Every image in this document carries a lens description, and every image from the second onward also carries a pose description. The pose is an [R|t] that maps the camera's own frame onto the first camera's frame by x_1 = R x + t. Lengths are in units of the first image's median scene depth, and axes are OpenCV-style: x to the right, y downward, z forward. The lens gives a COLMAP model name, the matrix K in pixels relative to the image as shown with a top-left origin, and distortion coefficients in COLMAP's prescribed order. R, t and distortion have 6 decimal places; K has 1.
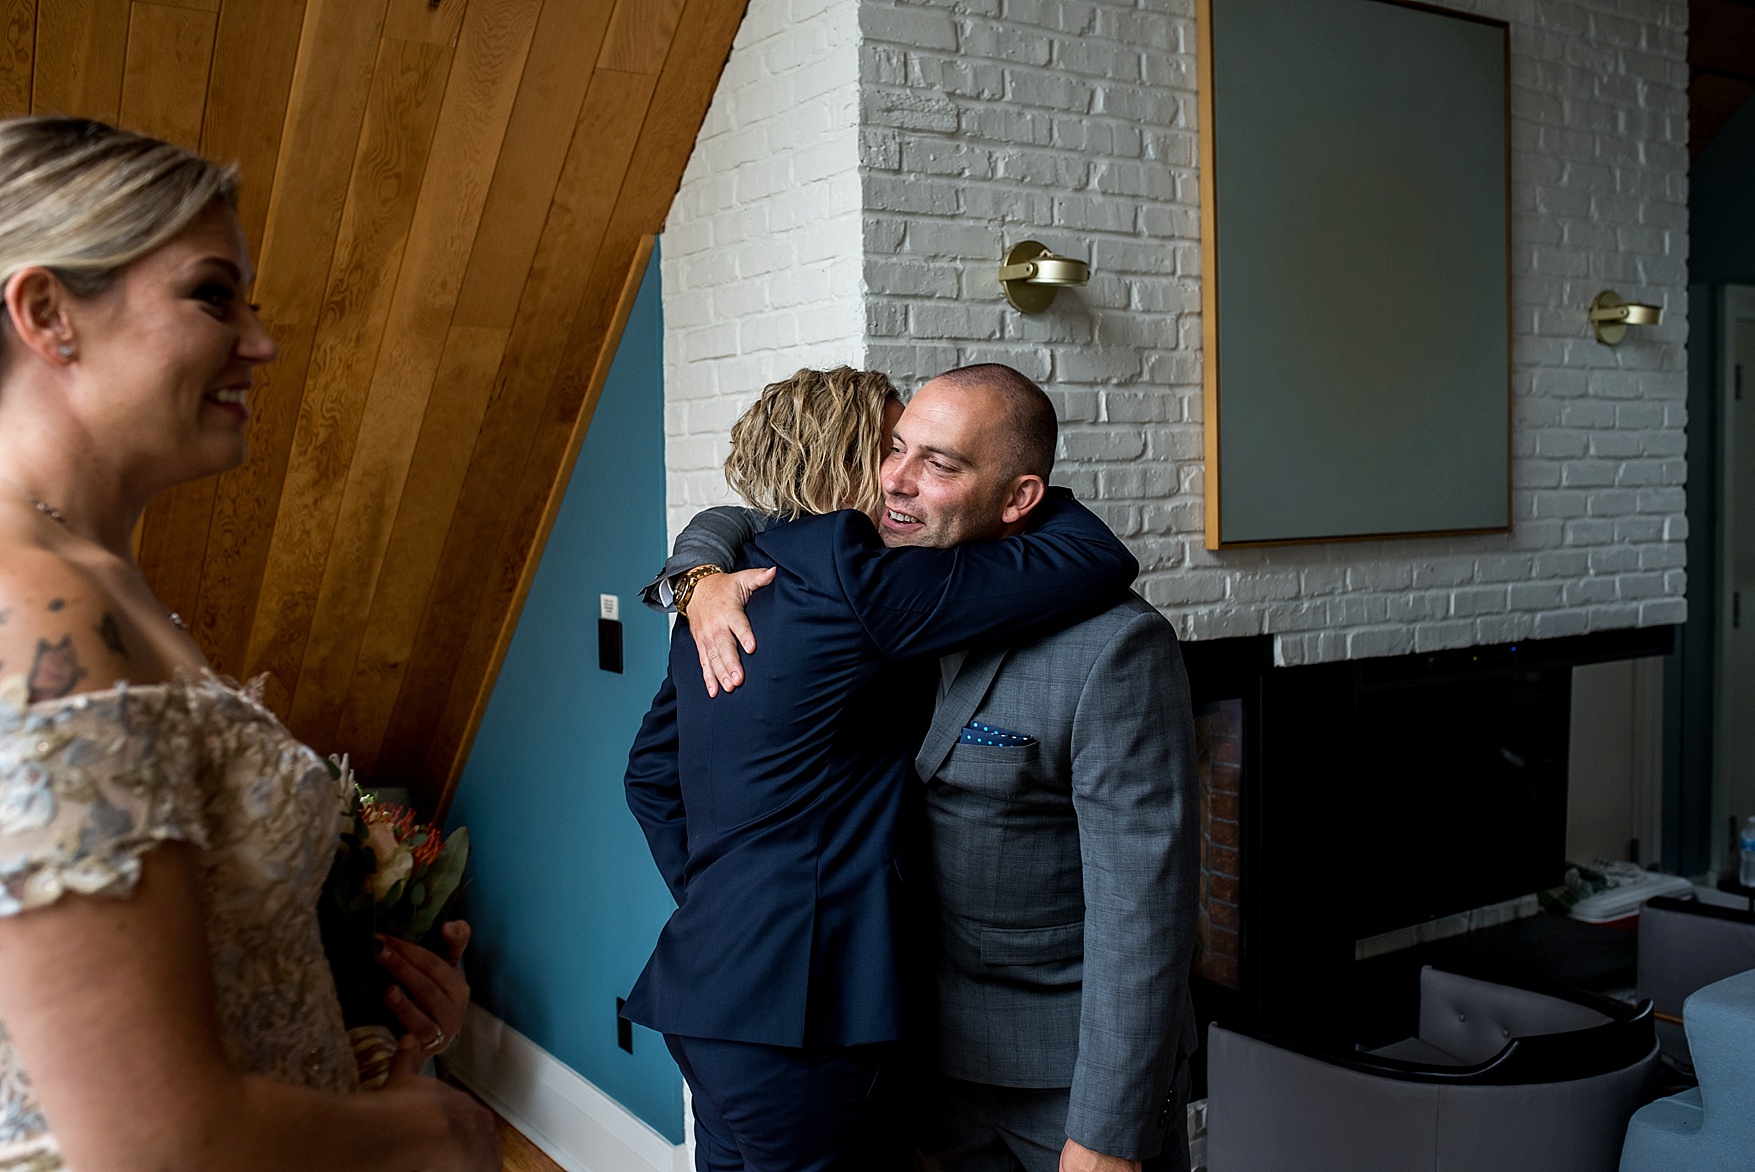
lens RADIAL K [[1682.4, 0, 874.0], [0, 1682.4, 586.5], [0, 0, 1]] dist [-0.064573, 0.091806]
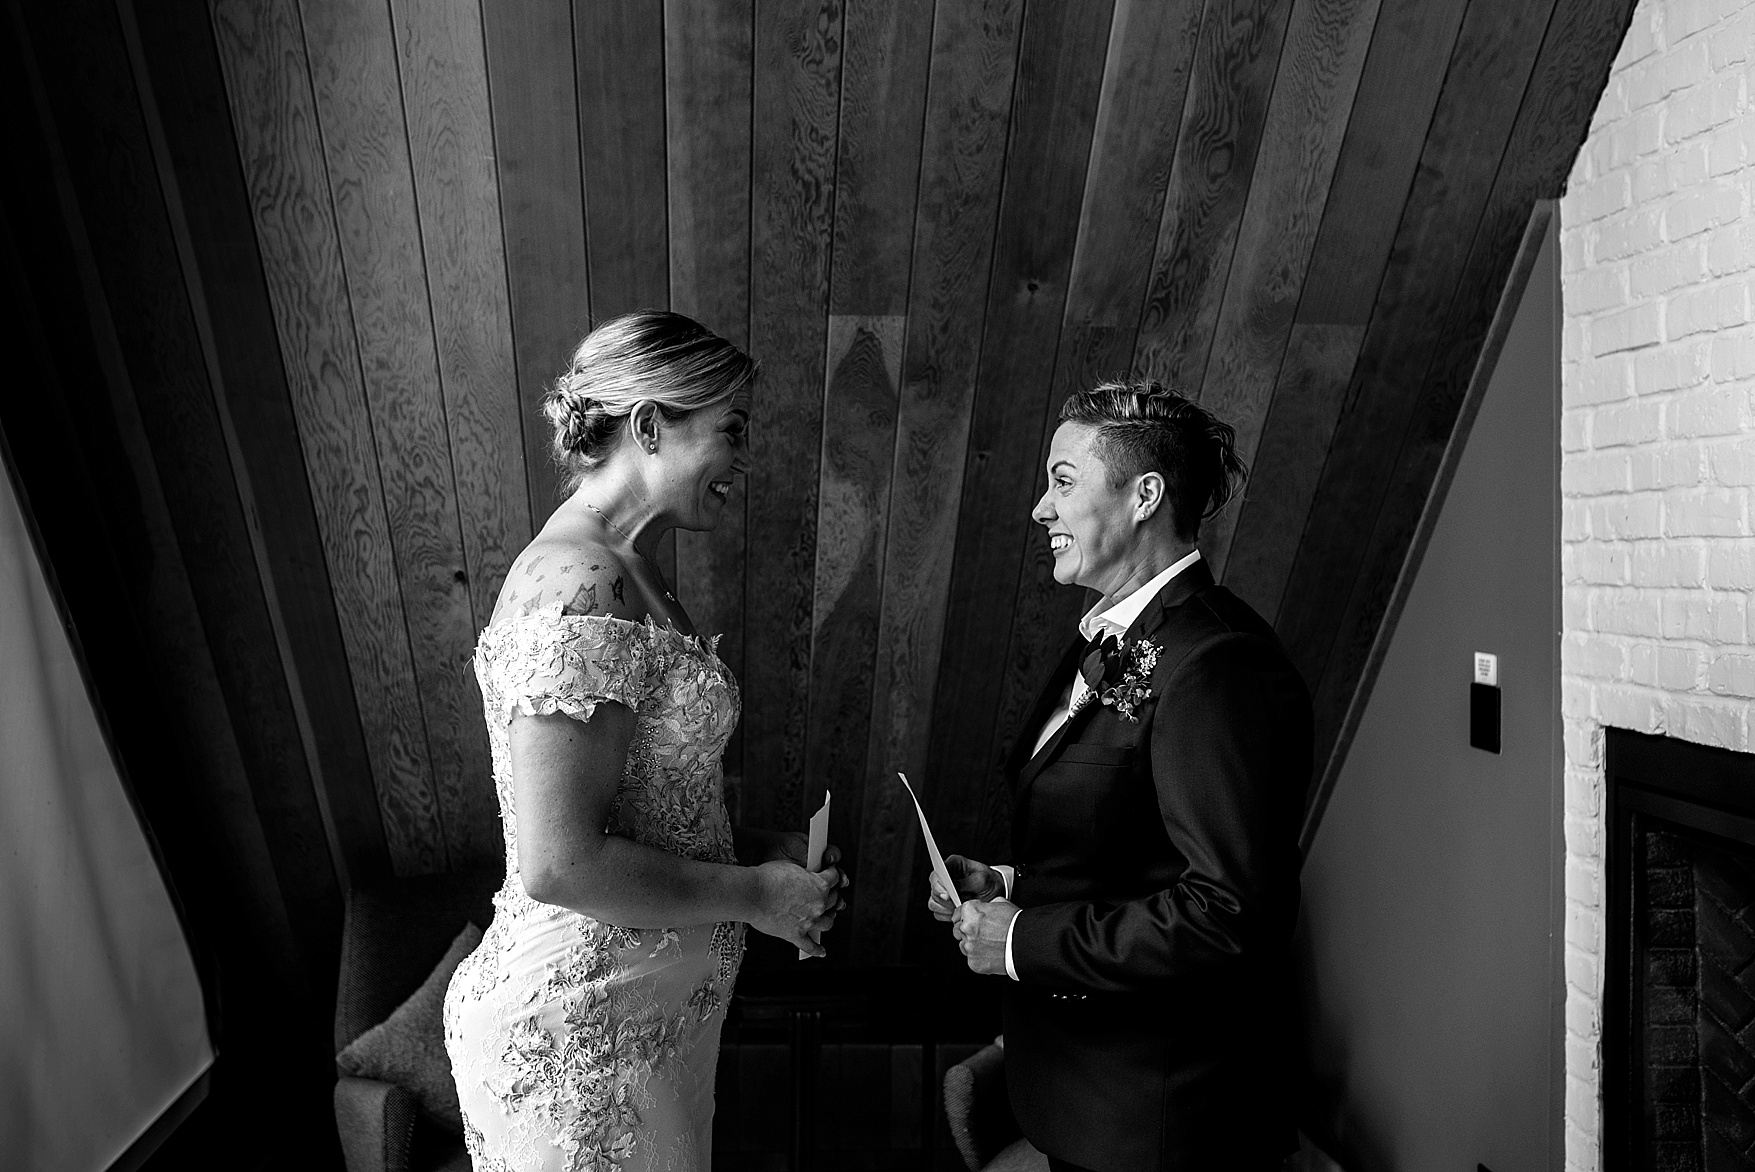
lens RADIAL K [[1834.9, 0, 801.2], [0, 1834.9, 546.3], [0, 0, 1]] dist [-0.067267, 0.095217]
pose [[0.858370, 0.016191, -0.512776, 0.007708], [-0.046528, 0.997840, -0.046379, 0.010839], [0.510917, 0.063669, 0.857269, 0.098924]]
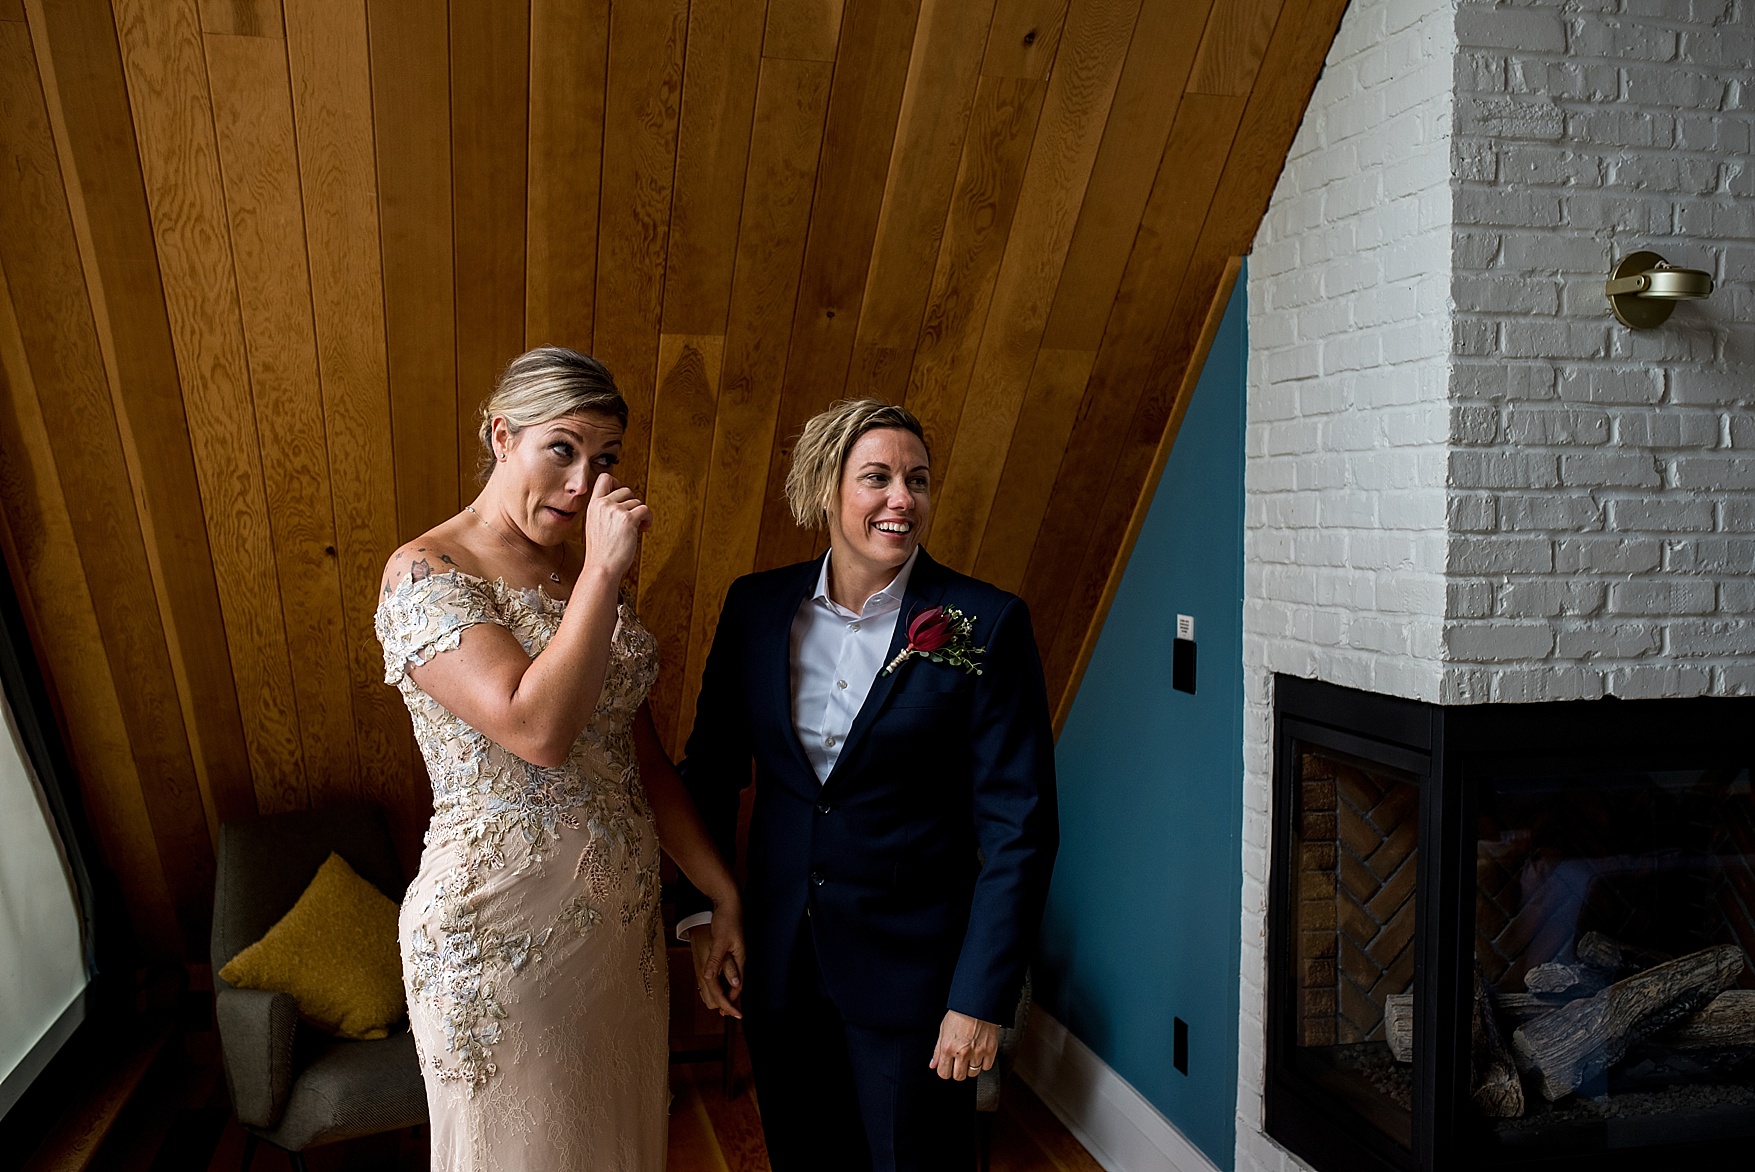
lens RADIAL K [[1679.7, 0, 874.5], [0, 1679.7, 586.2], [0, 0, 1]] dist [-0.067080, 0.097845]
pose [[0.935162, 0.038184, -0.352156, 0.024196], [-0.043782, 0.999010, -0.007941, 0.004362], [0.351504, 0.022844, 0.935907, -0.005138]]
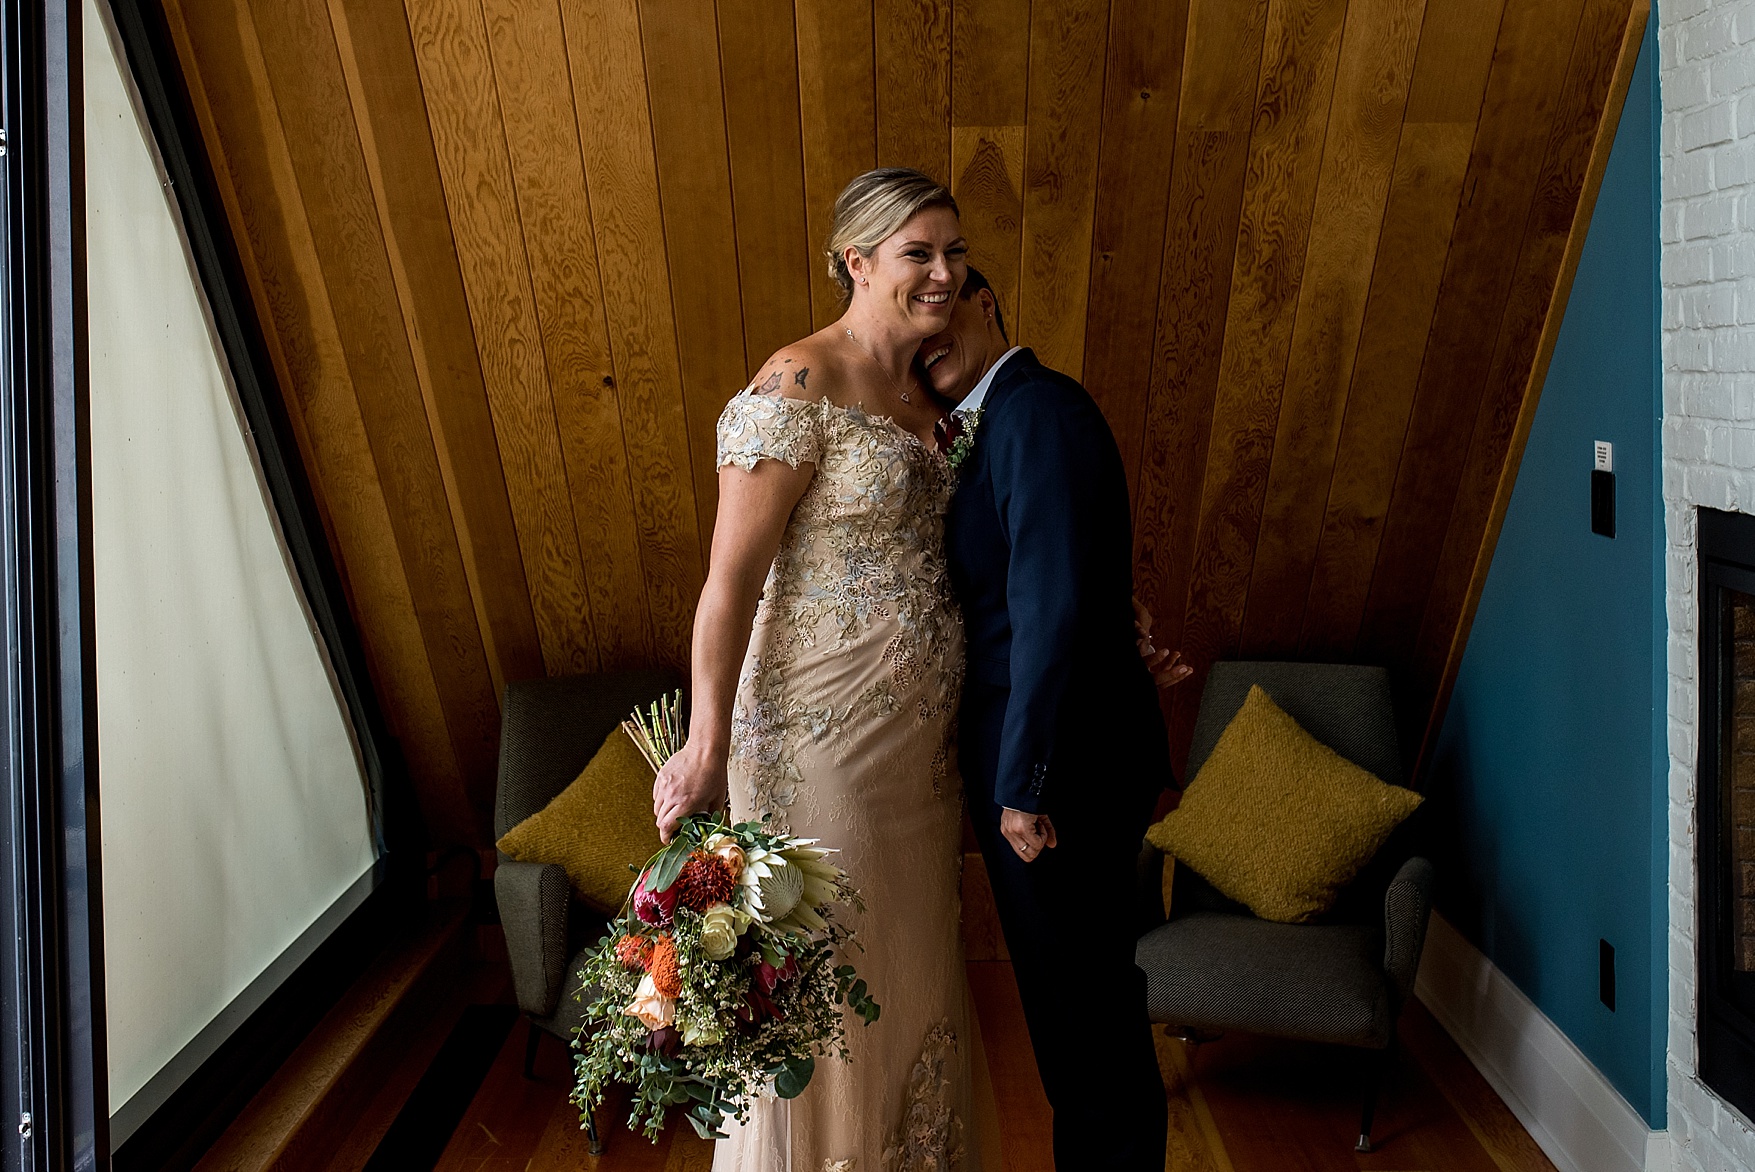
lens RADIAL K [[2173.3, 0, 789.1], [0, 2173.3, 412.6], [0, 0, 1]] dist [-0.070887, 0.109085]
pose [[0.806656, 0.018977, -0.590716, 0.164637], [-0.033978, 0.999320, -0.014296, 0.022552], [0.590043, 0.031603, 0.806753, -0.093130]]
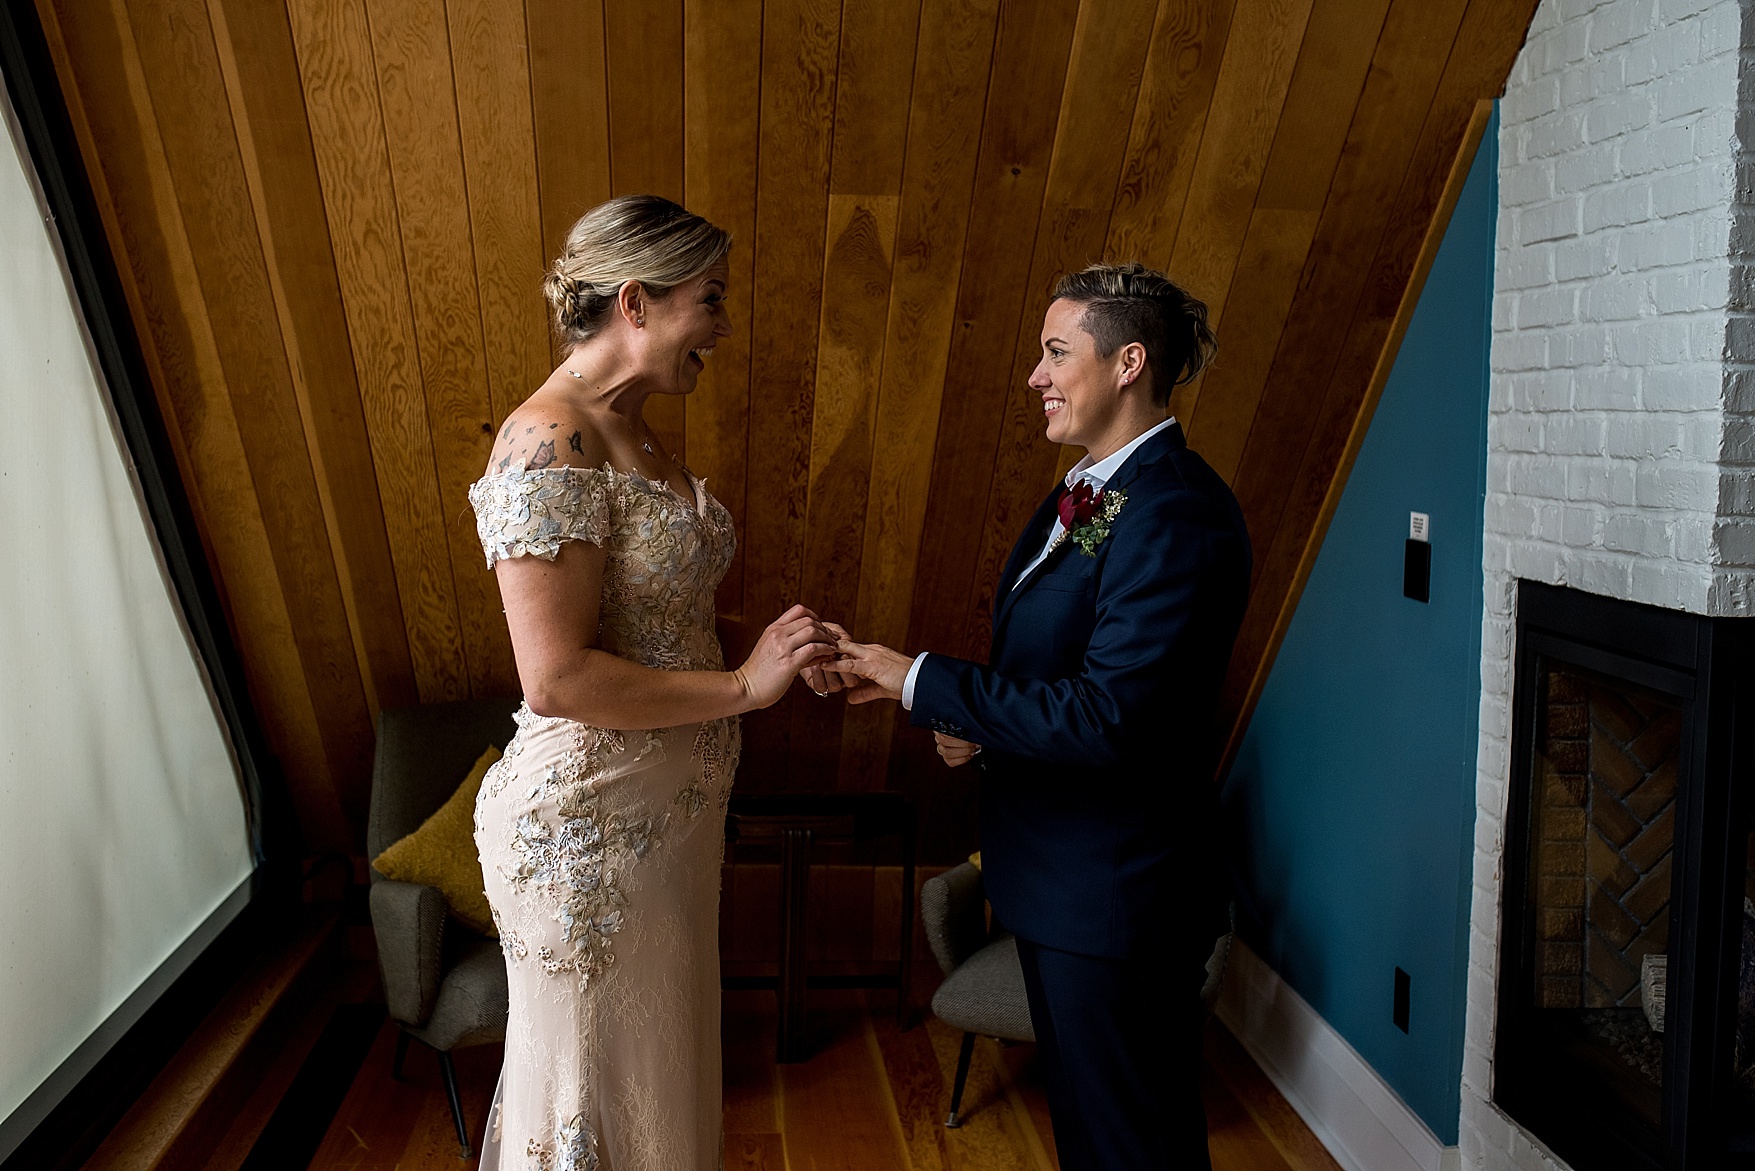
lens RADIAL K [[1820.8, 0, 798.2], [0, 1820.8, 536.8], [0, 0, 1]] dist [-0.066081, 0.095521]
pose [[0.859481, 0.066344, -0.506844, 0.051571], [-0.061338, 0.997763, 0.026590, 0.014285], [0.507474, 0.008235, 0.861628, 0.016556]]
